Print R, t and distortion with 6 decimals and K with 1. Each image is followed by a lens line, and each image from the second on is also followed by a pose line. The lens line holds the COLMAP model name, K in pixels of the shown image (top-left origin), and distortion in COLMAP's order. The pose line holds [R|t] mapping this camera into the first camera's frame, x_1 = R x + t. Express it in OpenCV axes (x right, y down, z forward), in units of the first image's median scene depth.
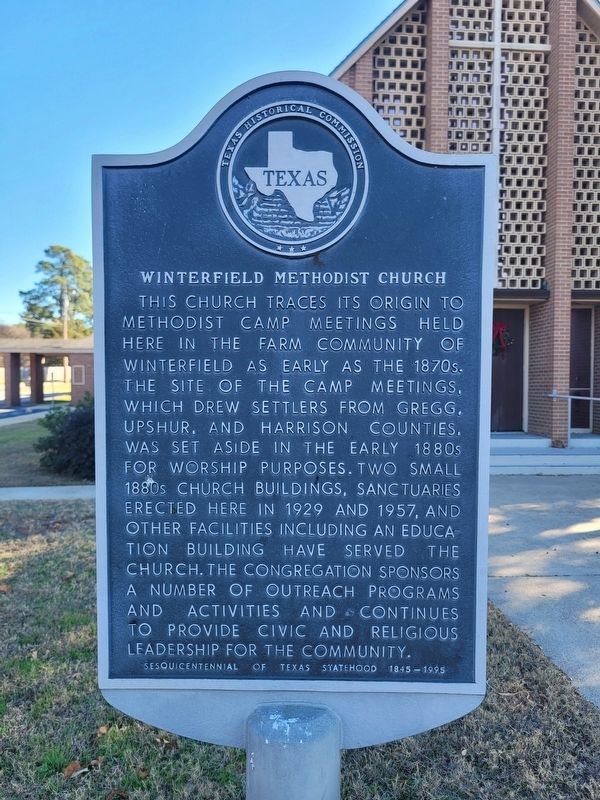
lens RADIAL K [[607.7, 0, 295.1], [0, 607.7, 400.4], [0, 0, 1]] dist [0.029509, -0.018699]
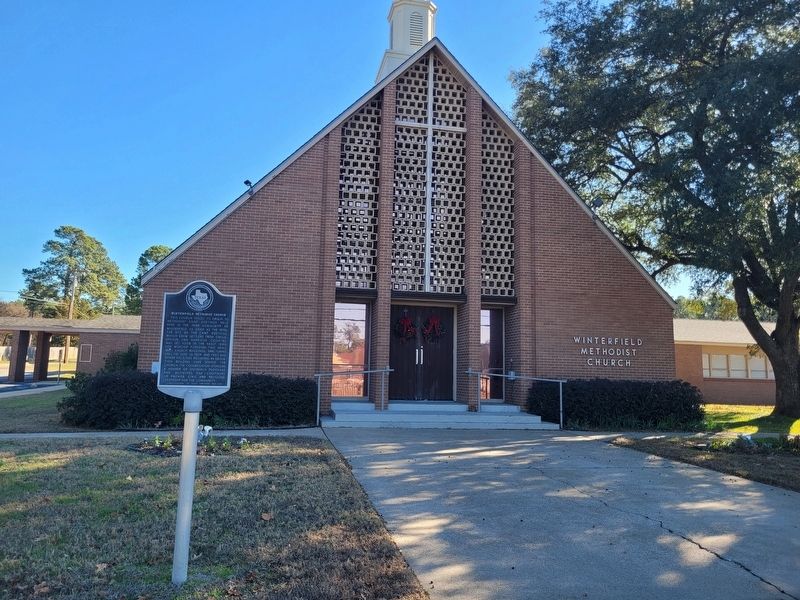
lens RADIAL K [[607.7, 0, 395.8], [0, 607.7, 278.2], [0, 0, 1]] dist [0.029509, -0.018699]
pose [[0.989845, 0.038889, 0.136729, 0.067020], [-0.013863, 0.983675, -0.179418, 0.030616], [-0.141474, 0.175701, 0.974225, -0.319224]]
